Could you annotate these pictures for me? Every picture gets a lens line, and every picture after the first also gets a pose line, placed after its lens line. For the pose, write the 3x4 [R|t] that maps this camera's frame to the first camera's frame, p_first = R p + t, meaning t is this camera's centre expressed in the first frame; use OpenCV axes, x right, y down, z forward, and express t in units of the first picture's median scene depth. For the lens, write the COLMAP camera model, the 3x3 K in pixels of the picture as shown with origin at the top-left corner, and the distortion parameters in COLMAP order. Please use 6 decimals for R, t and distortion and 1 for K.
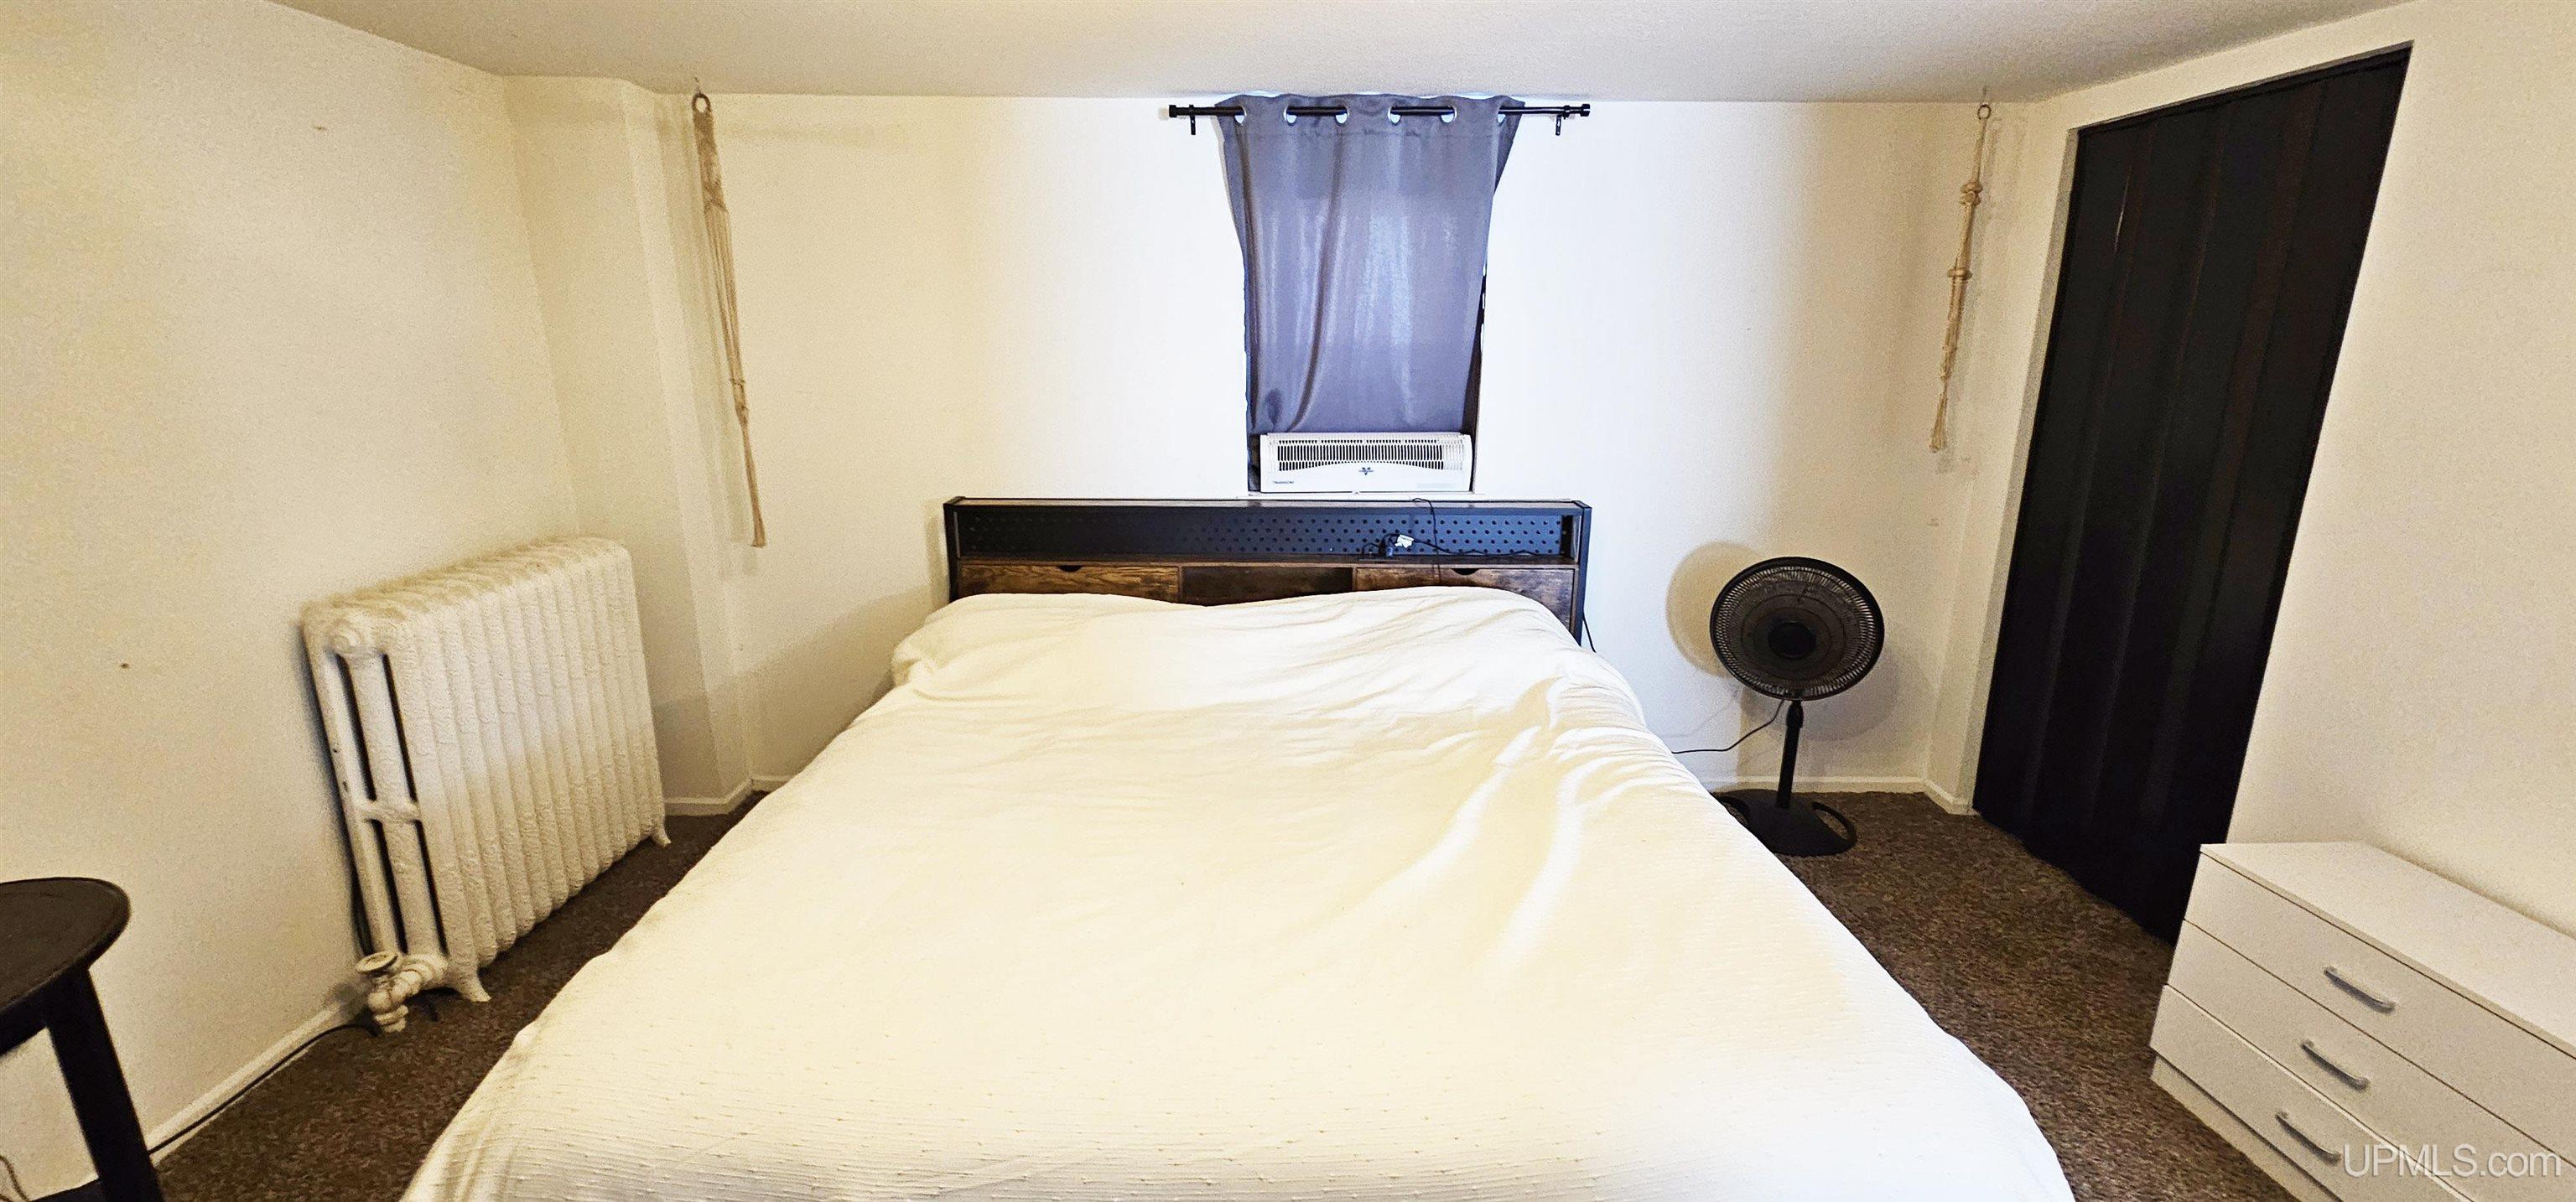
lens RADIAL K [[1046.6, 0, 1282.5], [0, 1046.6, 602.7], [0, 0, 1]] dist [-0.001893, 0.000633]
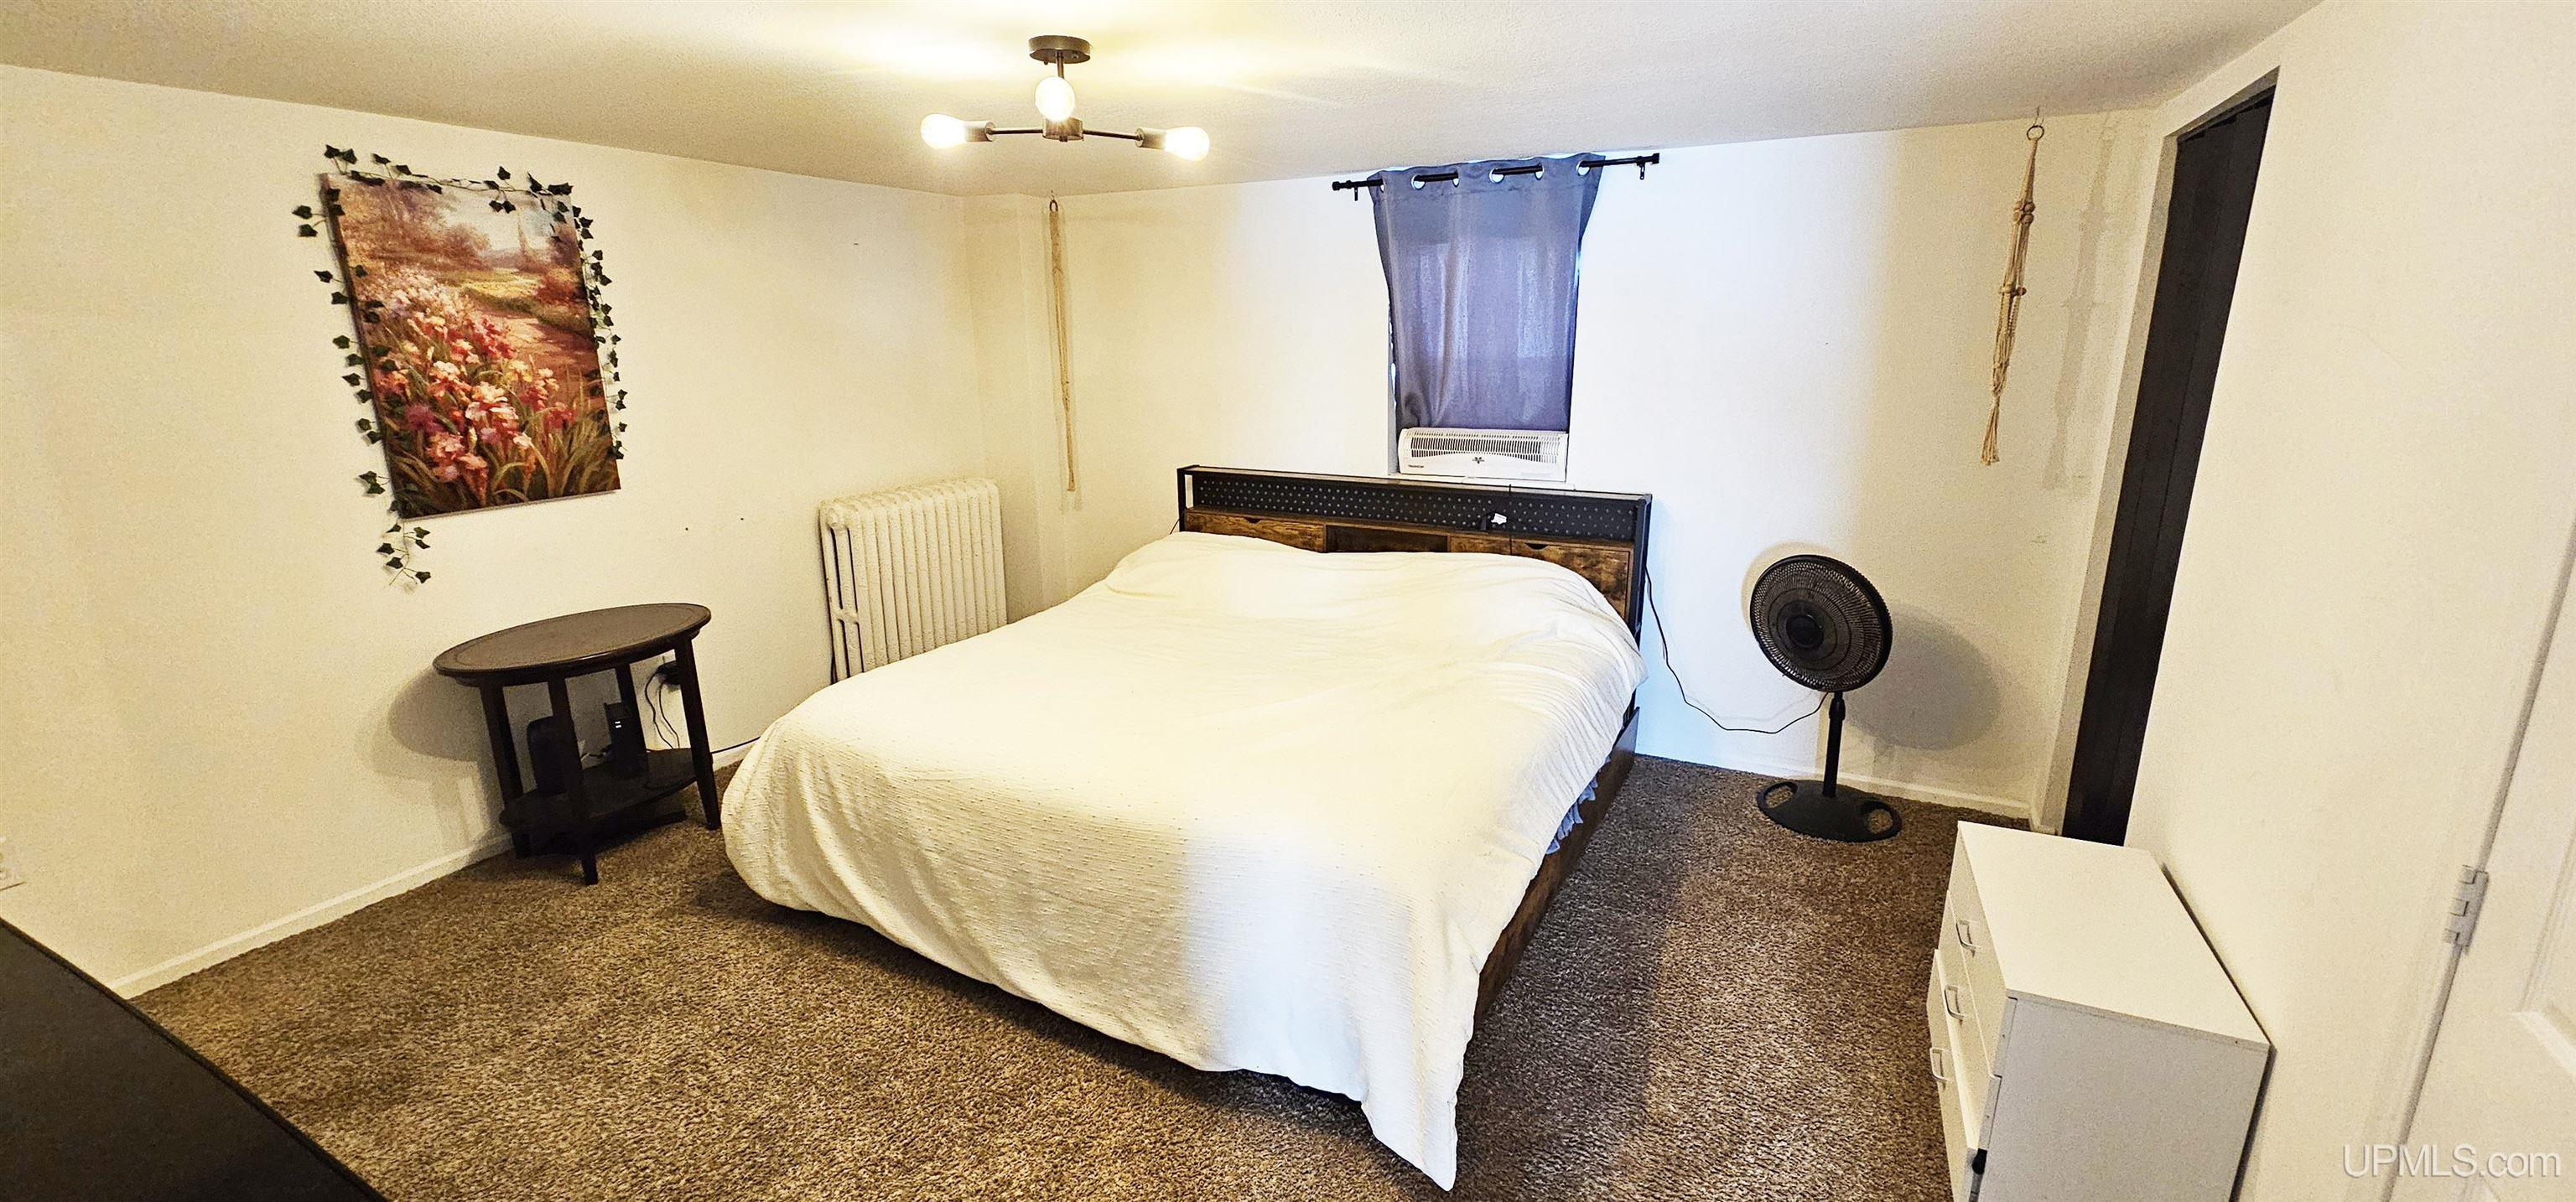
lens RADIAL K [[1046.6, 0, 1292.0], [0, 1046.6, 600.8], [0, 0, 1]] dist [-0.001893, 0.000633]
pose [[0.883530, 0.106723, -0.456054, 0.483422], [-0.106132, 0.993986, 0.026993, 0.029954], [0.456192, 0.024553, 0.889543, -0.200153]]
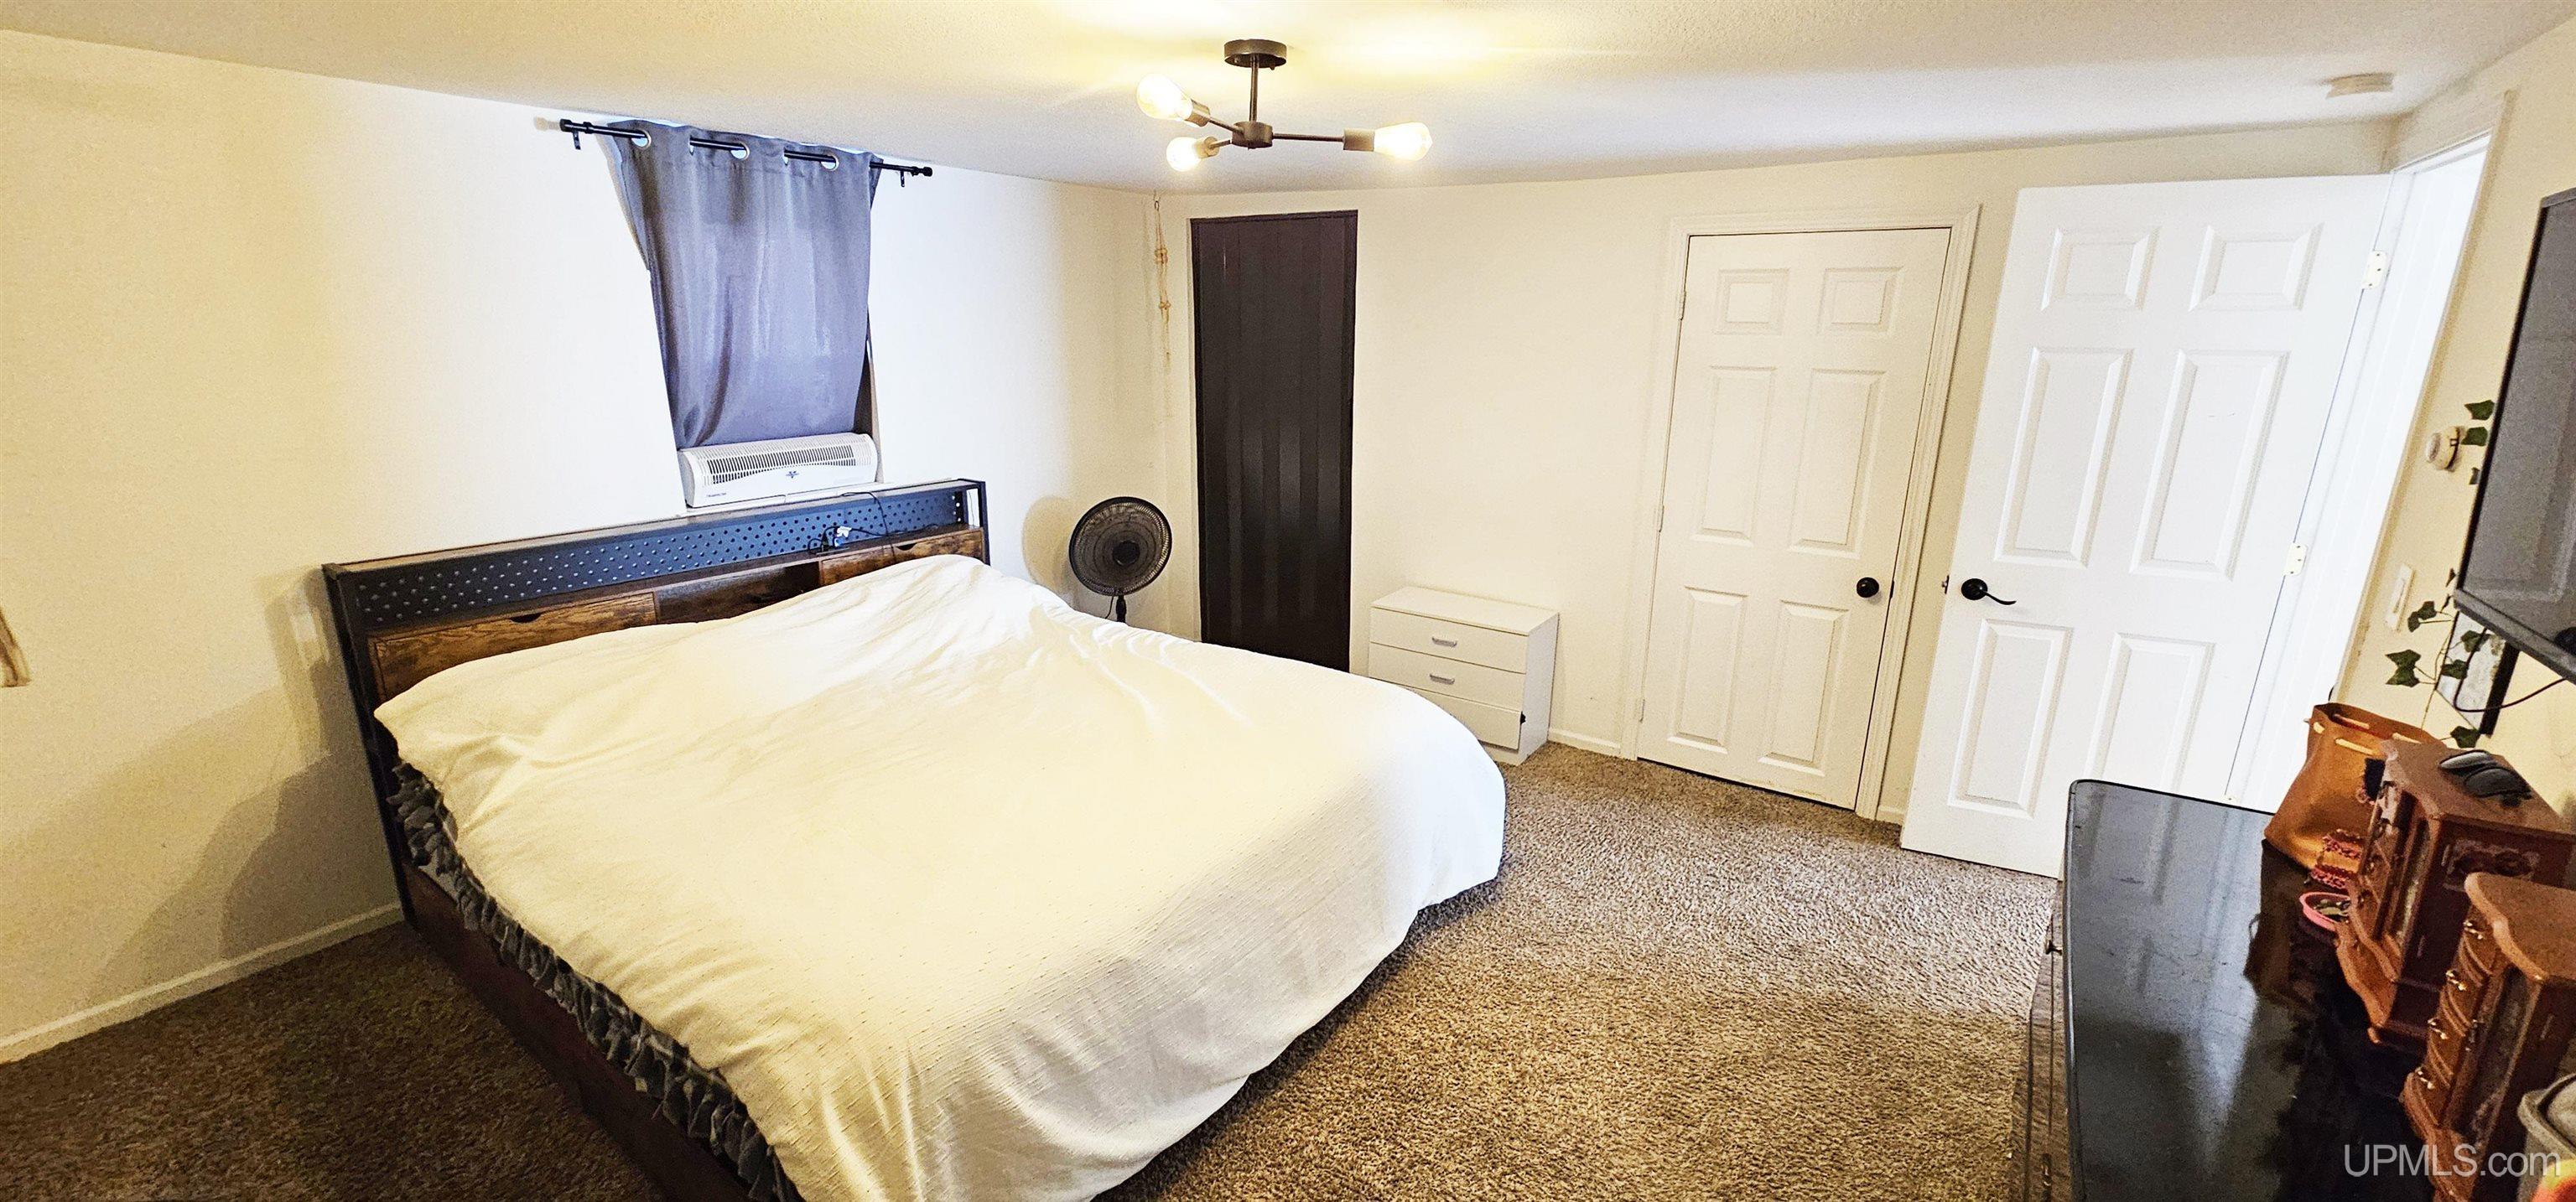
lens RADIAL K [[1046.6, 0, 1283.8], [0, 1046.6, 598.8], [0, 0, 1]] dist [-0.001893, 0.000633]
pose [[0.582226, -0.208064, 0.785953, -0.528452], [0.193693, 0.974363, 0.114455, -0.026061], [-0.789617, 0.085595, 0.607600, -0.062690]]
